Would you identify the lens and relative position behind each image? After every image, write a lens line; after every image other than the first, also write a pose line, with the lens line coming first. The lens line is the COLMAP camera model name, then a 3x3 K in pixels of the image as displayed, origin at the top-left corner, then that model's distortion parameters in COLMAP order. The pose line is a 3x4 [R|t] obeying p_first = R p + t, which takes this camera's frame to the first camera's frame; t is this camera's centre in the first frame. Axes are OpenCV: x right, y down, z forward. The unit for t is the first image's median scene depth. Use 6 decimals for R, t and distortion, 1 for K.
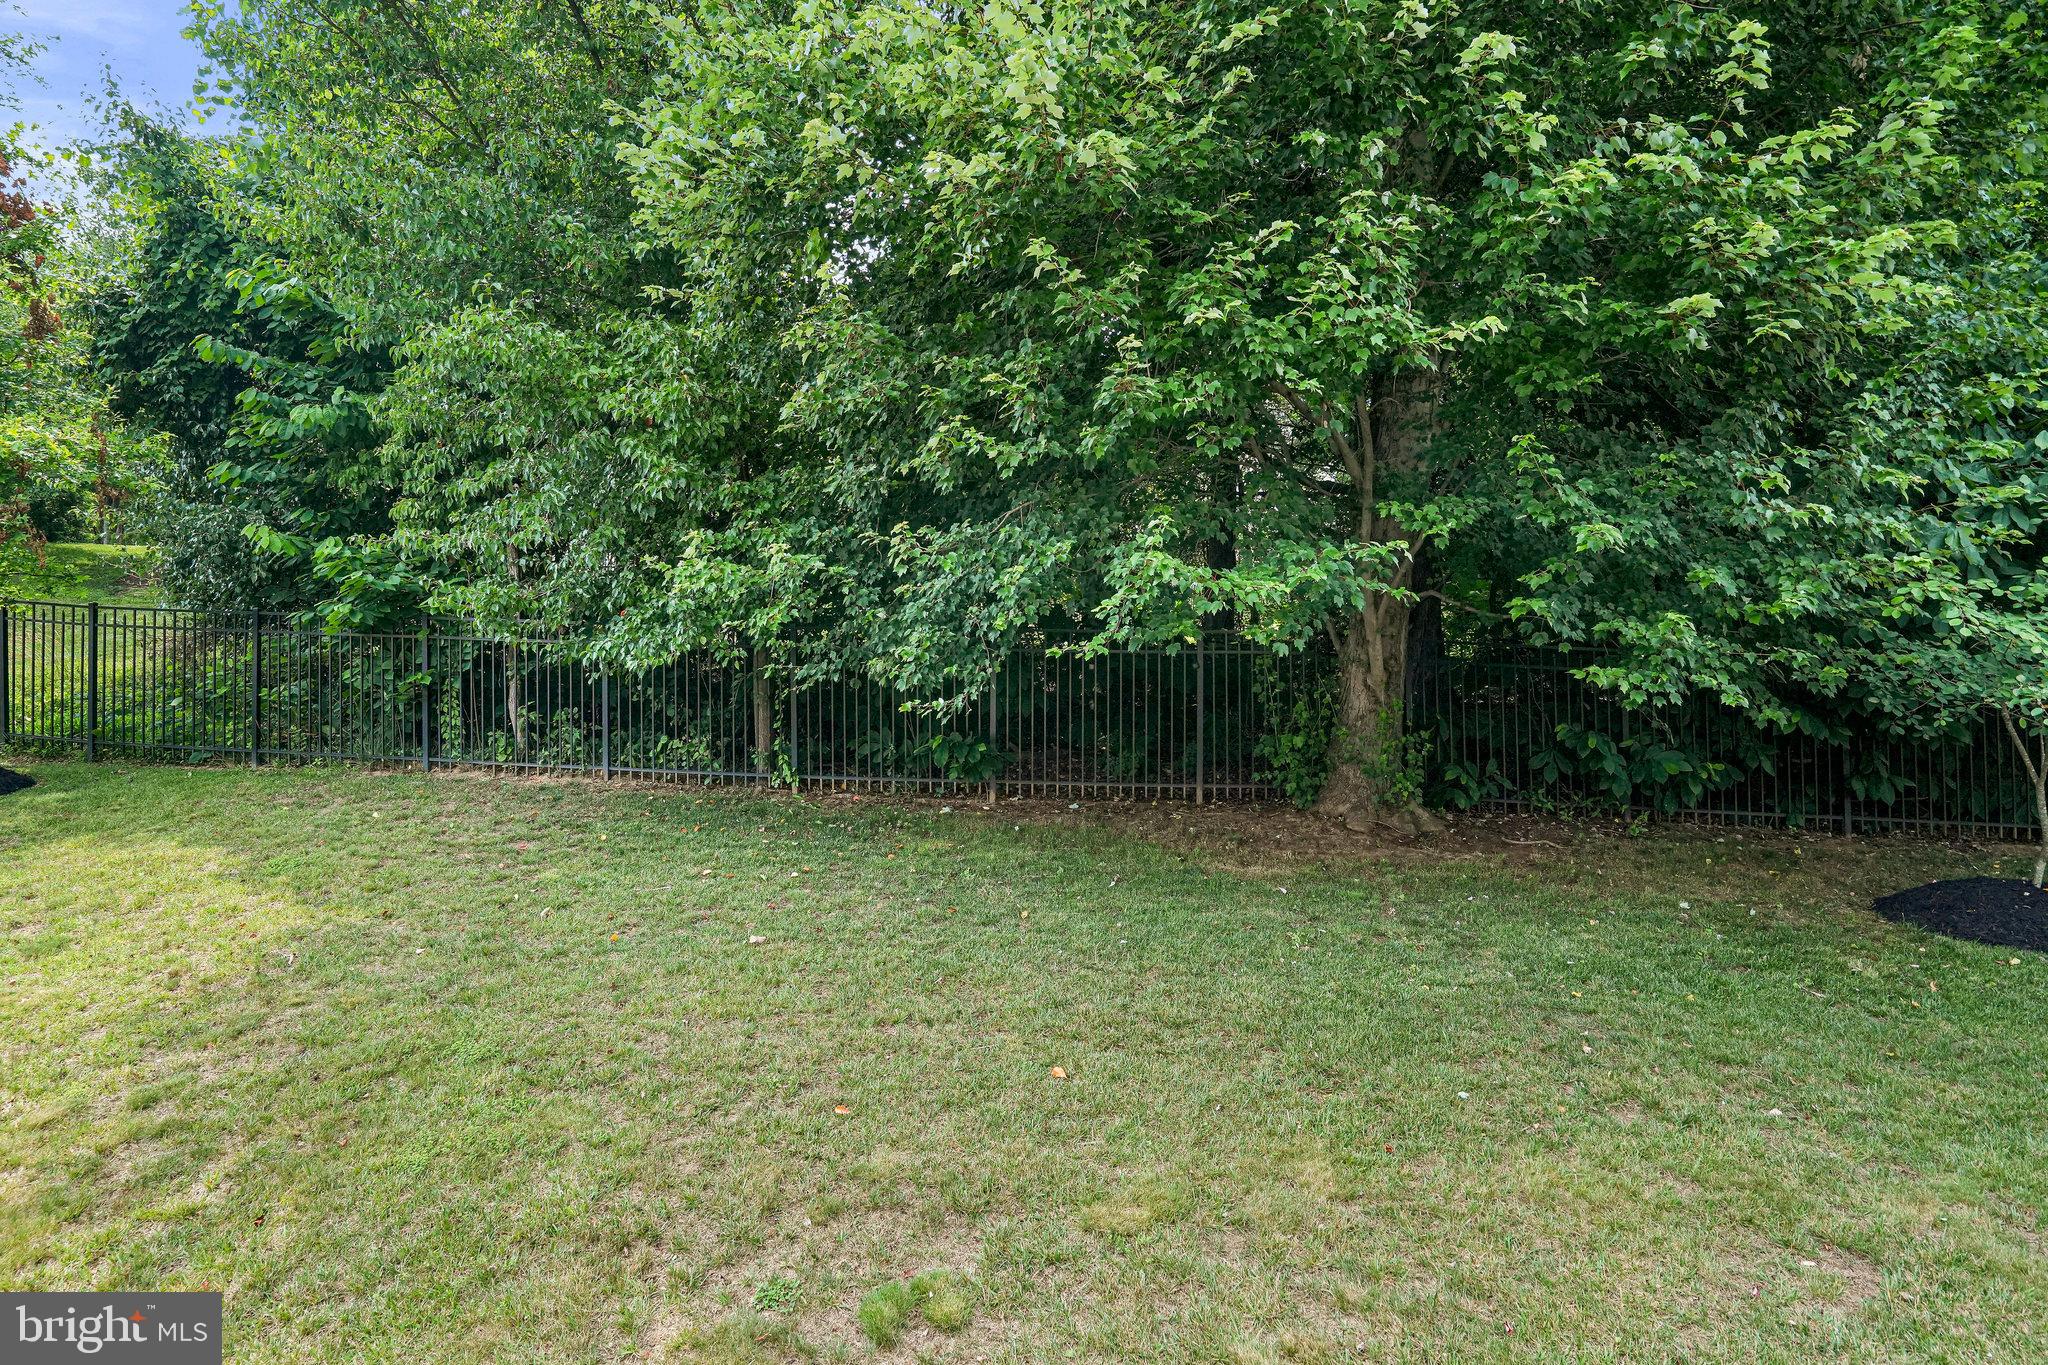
lens RADIAL K [[979.2, 0, 1028.3], [0, 979.2, 658.1], [0, 0, 1]] dist [-0.063412, 0.017373]
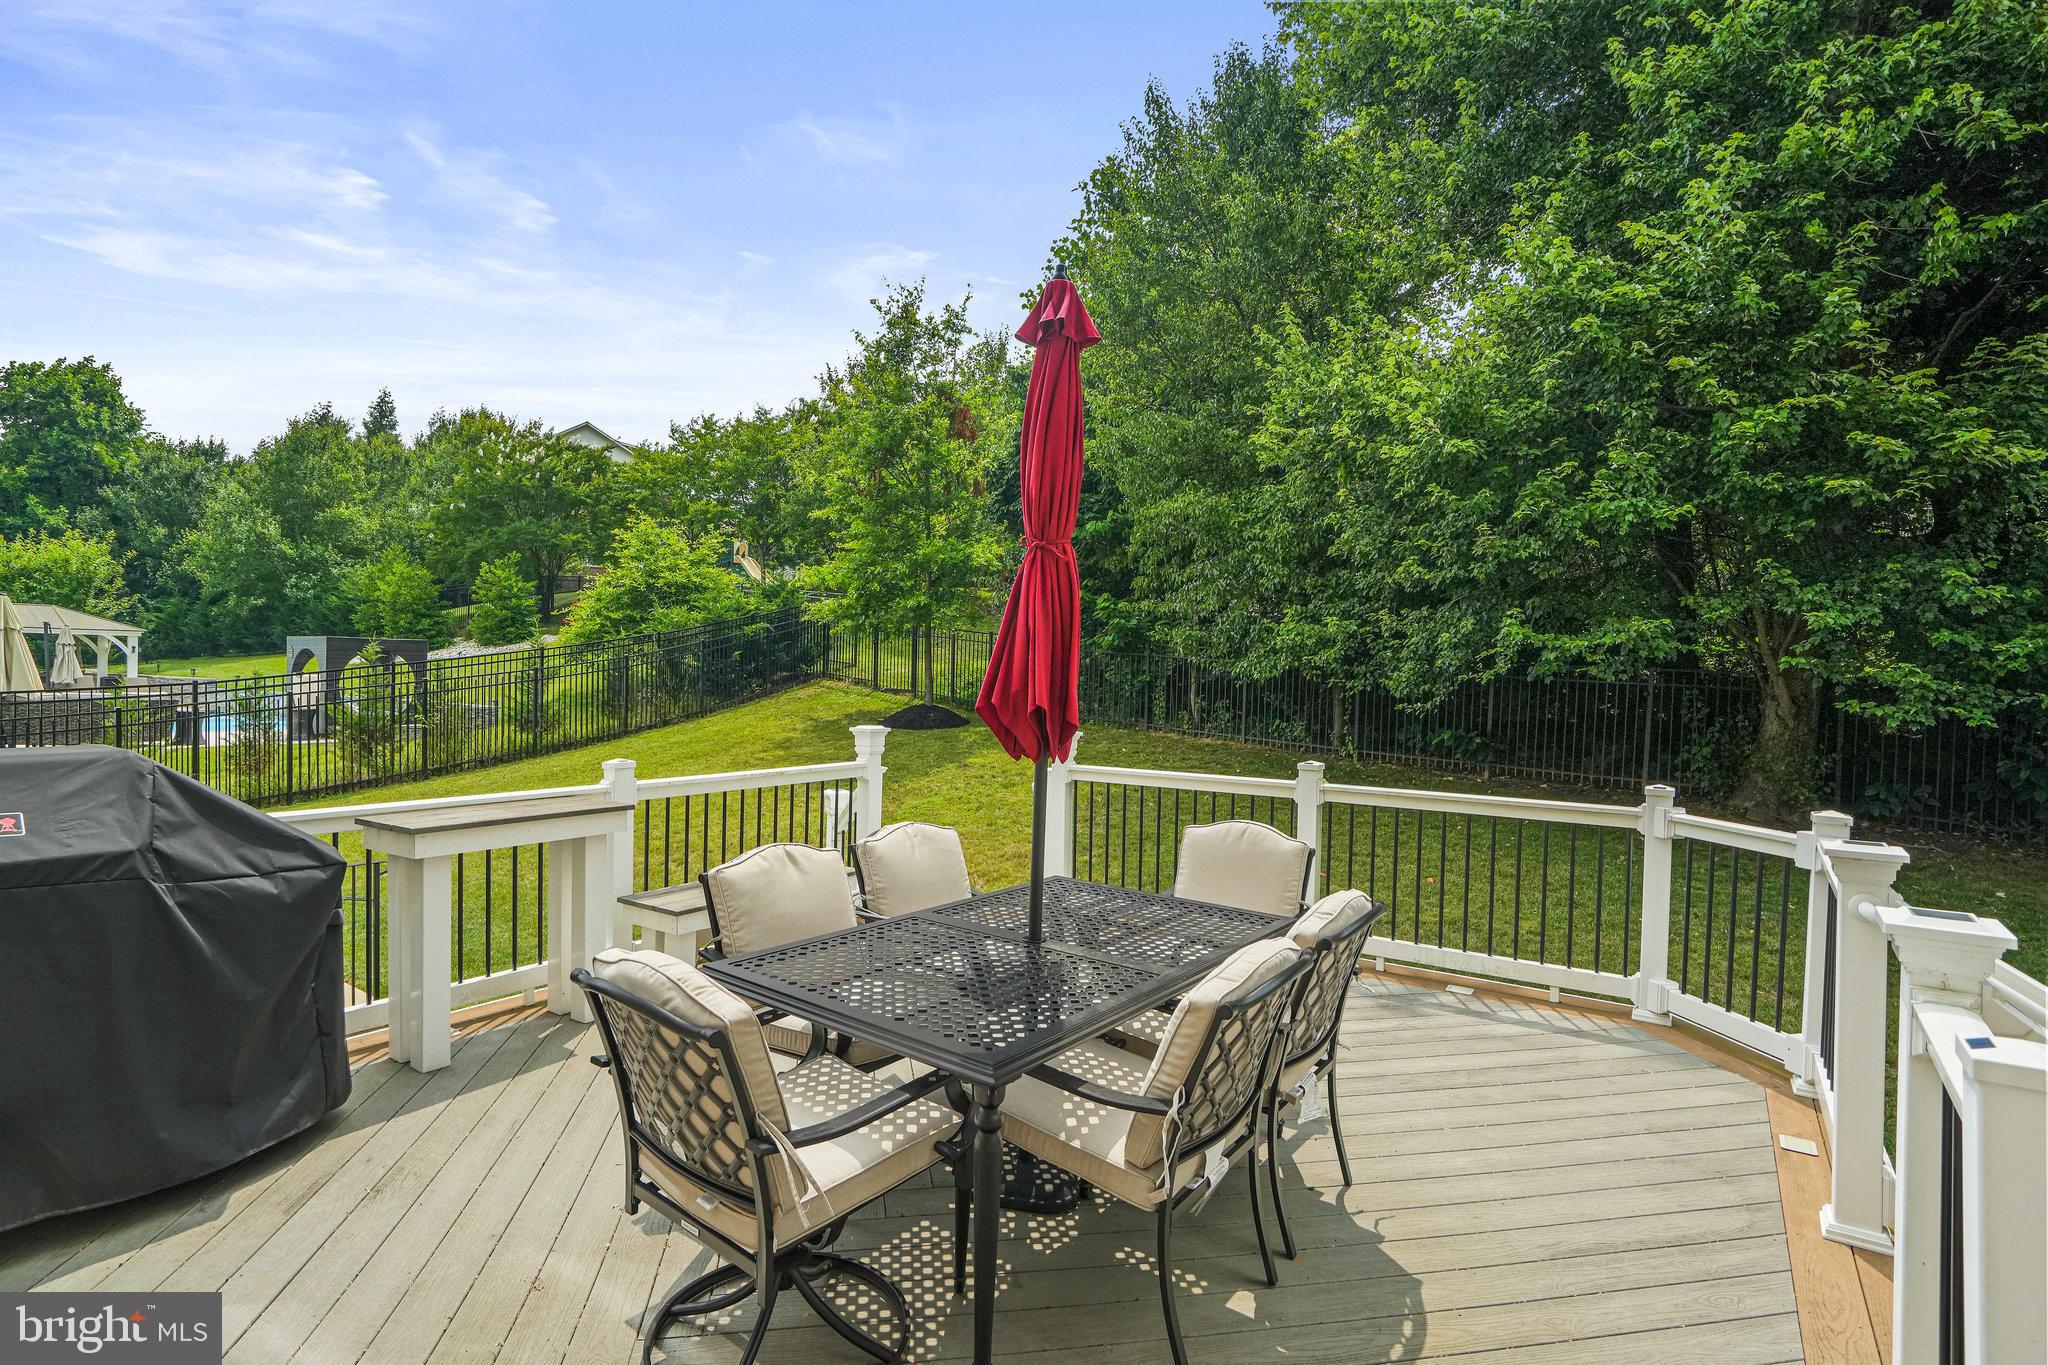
lens RADIAL K [[979.2, 0, 1028.3], [0, 979.2, 658.1], [0, 0, 1]] dist [-0.063412, 0.017373]
pose [[0.797615, 0.030310, -0.602404, 0.348239], [-0.035673, 0.999359, 0.003050, -0.017476], [0.602111, 0.019056, 0.798185, -0.715399]]
